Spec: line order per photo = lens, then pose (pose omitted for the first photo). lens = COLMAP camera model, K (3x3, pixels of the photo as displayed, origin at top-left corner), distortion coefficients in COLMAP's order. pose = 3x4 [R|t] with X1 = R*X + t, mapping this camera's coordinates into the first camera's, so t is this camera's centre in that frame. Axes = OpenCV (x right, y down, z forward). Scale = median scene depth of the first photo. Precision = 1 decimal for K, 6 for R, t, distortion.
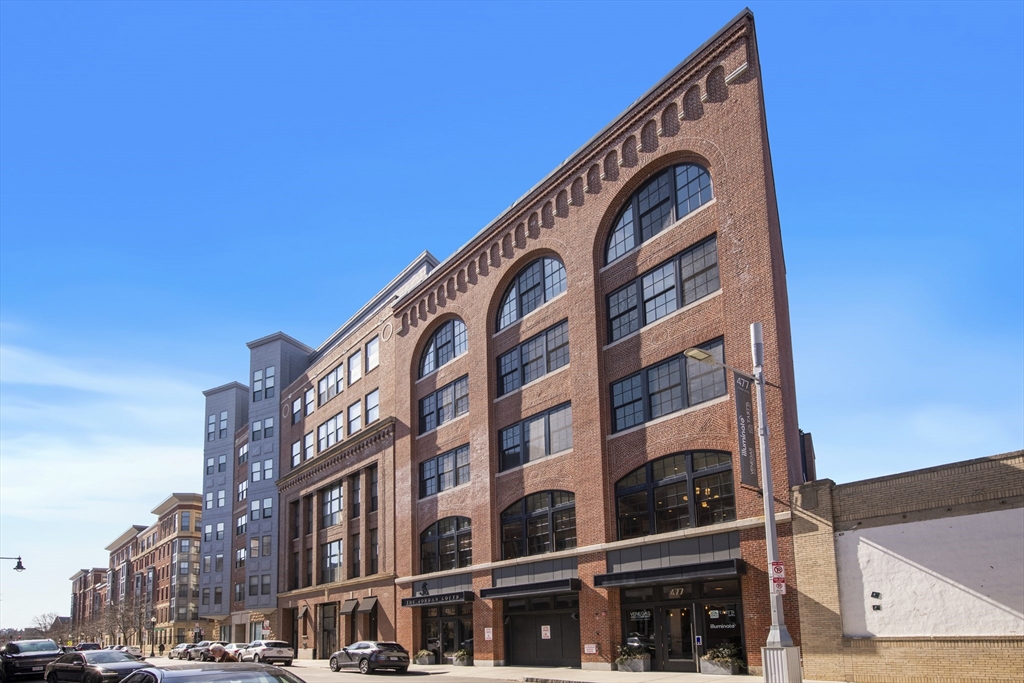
lens RADIAL K [[350.2, 0, 512.0], [0, 350.2, 341.5], [0, 0, 1]] dist [0.002605, 0.000030]
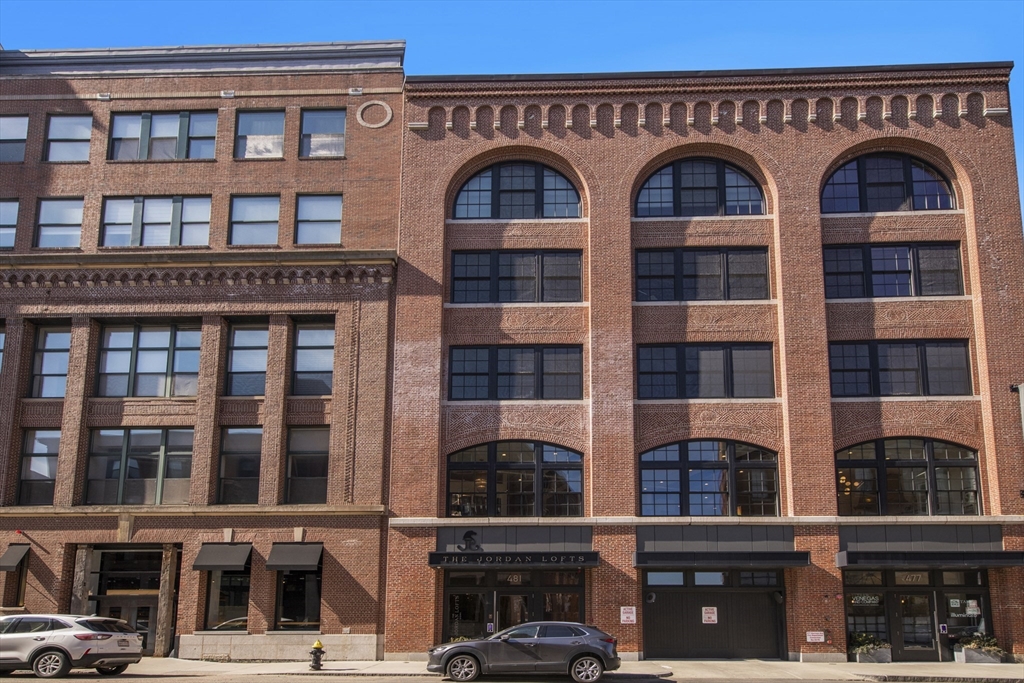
lens RADIAL K [[410.3, 0, 512.4], [0, 410.3, 338.1], [0, 0, 1]] dist [0.003393, -0.000025]
pose [[0.767107, 0.378035, 0.518302, -0.617247], [-0.423769, 0.905169, -0.033011, 0.354476], [-0.481630, -0.194317, 0.854560, 0.402863]]
